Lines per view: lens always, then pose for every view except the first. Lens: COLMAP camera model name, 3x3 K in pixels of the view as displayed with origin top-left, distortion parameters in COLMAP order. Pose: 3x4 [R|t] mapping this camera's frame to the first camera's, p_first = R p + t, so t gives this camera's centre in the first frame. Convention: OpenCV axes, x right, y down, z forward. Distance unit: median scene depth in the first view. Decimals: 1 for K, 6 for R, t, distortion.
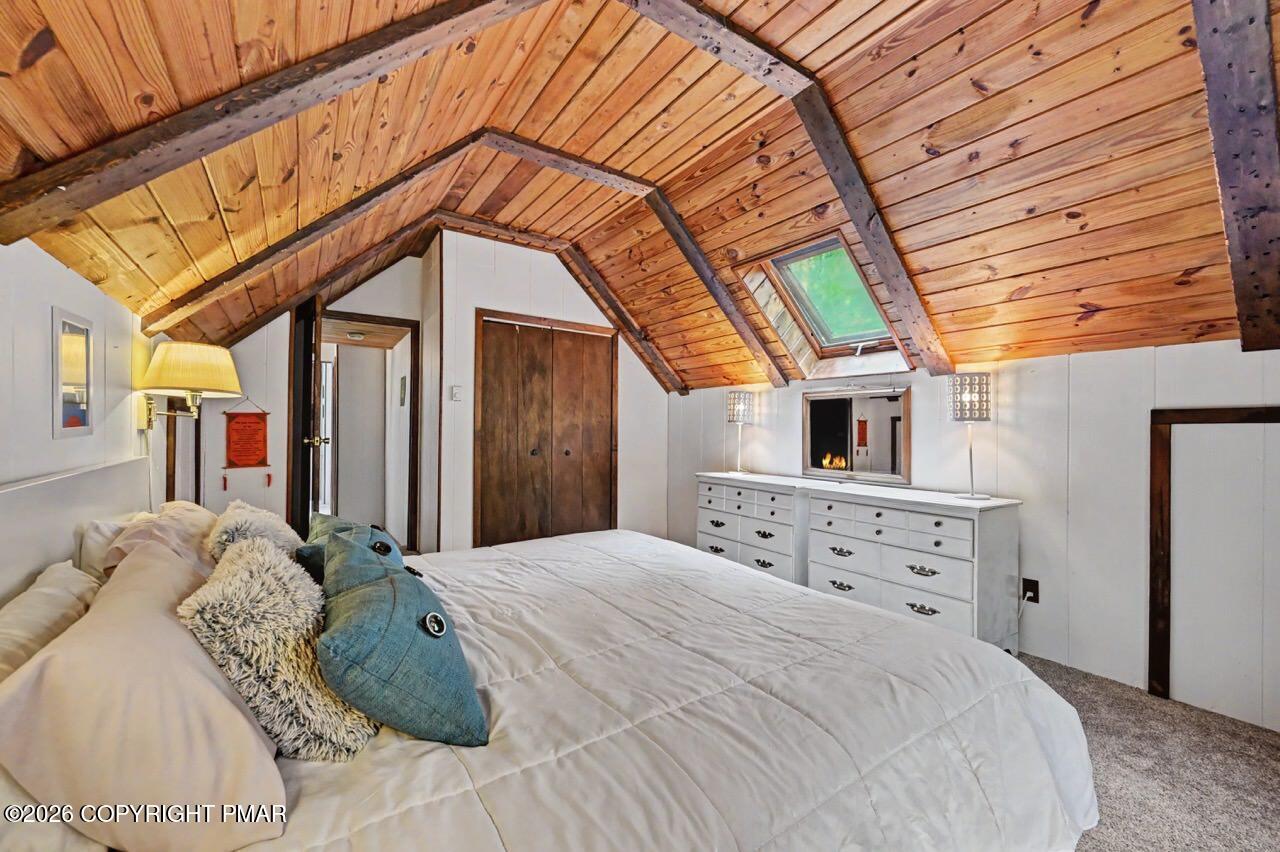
lens RADIAL K [[515.0, 0, 638.8], [0, 515.0, 431.1], [0, 0, 1]] dist [-0.002332, -0.000040]
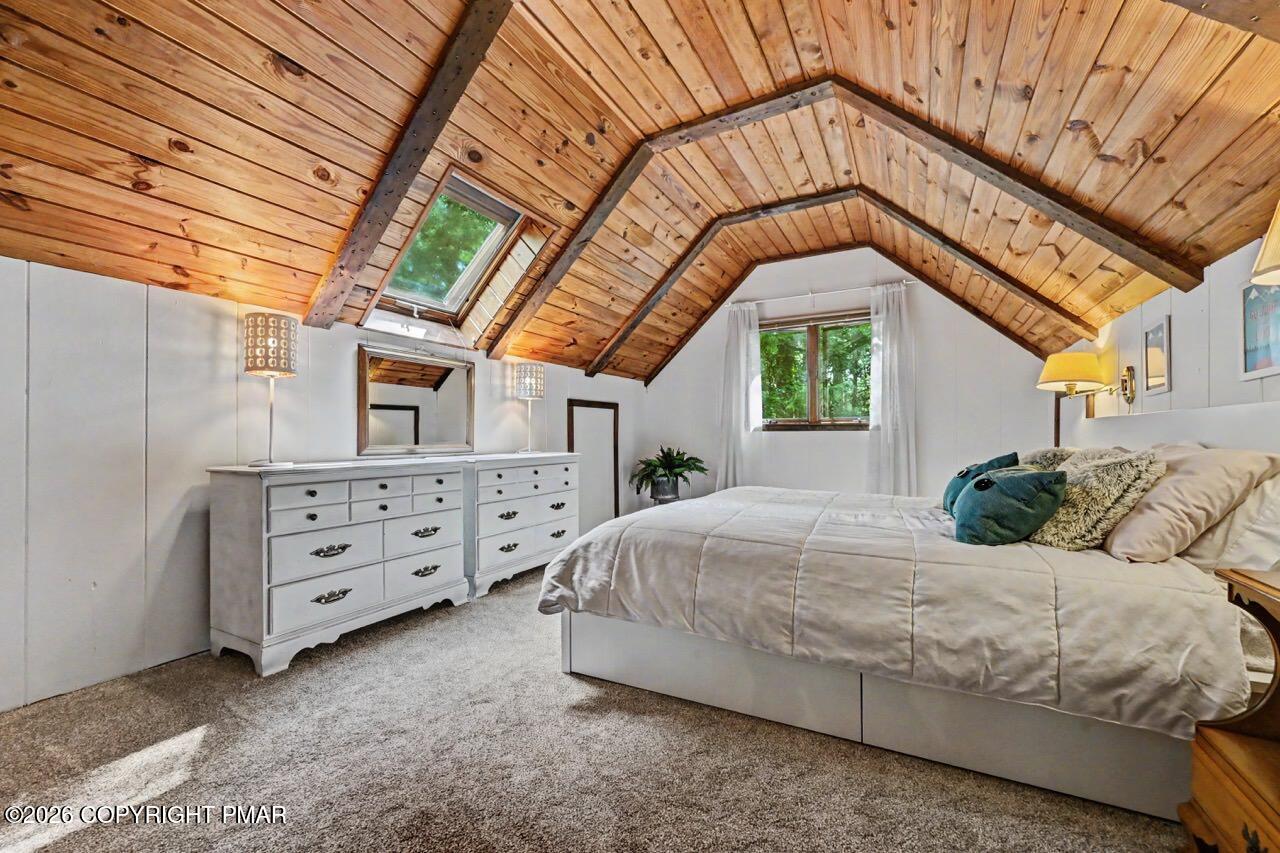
lens RADIAL K [[515.0, 0, 636.9], [0, 515.0, 428.1], [0, 0, 1]] dist [-0.002332, -0.000040]
pose [[-0.477072, 0.005966, 0.878844, -0.724521], [0.001505, 0.999981, -0.005972, 0.071789], [-0.878863, -0.001526, -0.477072, 1.415107]]
